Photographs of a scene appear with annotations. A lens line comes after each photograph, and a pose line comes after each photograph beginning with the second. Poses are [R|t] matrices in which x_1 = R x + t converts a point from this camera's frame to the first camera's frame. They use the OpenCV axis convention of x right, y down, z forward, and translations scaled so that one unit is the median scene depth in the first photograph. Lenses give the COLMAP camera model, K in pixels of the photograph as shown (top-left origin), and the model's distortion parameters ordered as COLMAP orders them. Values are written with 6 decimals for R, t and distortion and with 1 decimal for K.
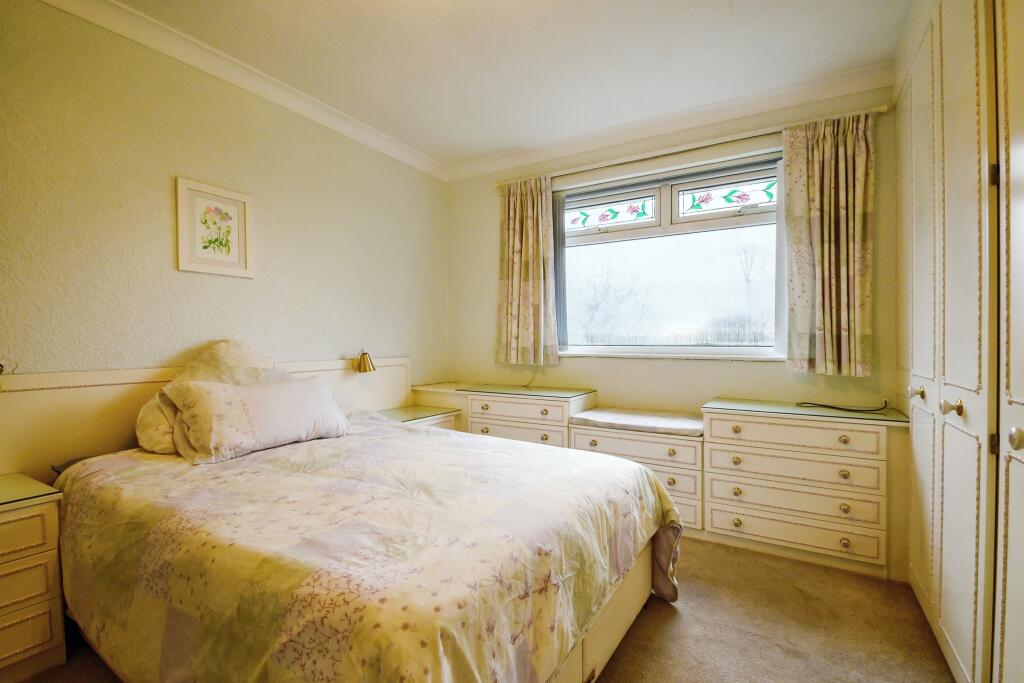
lens RADIAL K [[460.9, 0, 521.7], [0, 460.9, 345.6], [0, 0, 1]] dist [-0.004567, -0.000902]
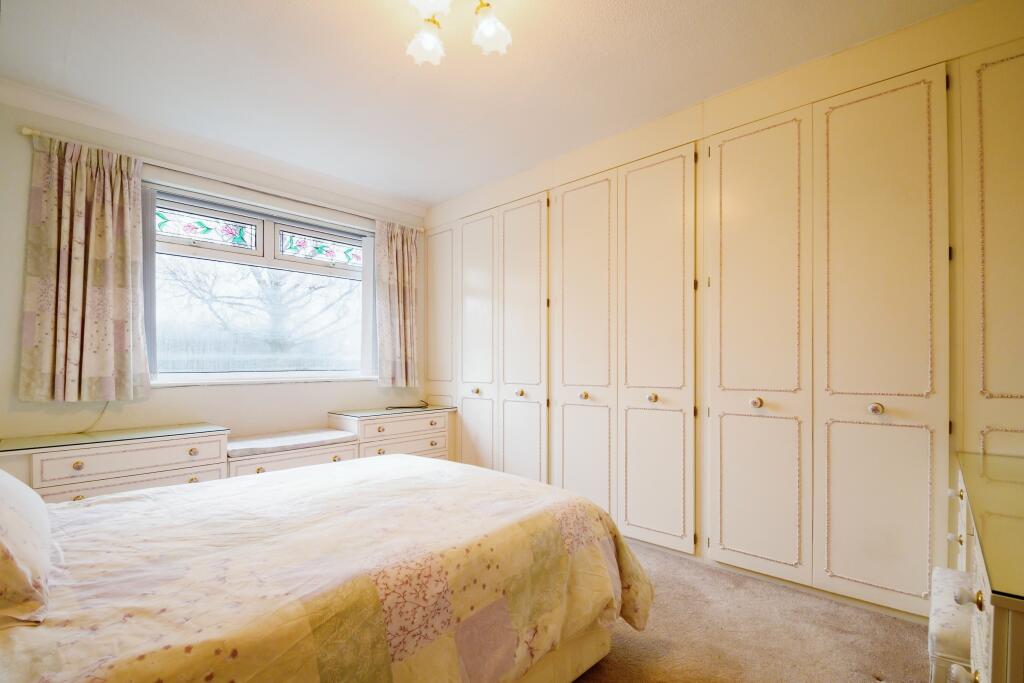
lens RADIAL K [[460.9, 0, 521.7], [0, 460.9, 345.6], [0, 0, 1]] dist [-0.004567, -0.000902]
pose [[0.202548, 0.036405, 0.978596, -0.755481], [0.018562, 0.998986, -0.041005, -0.005197], [-0.979097, 0.026470, 0.201666, 0.272756]]
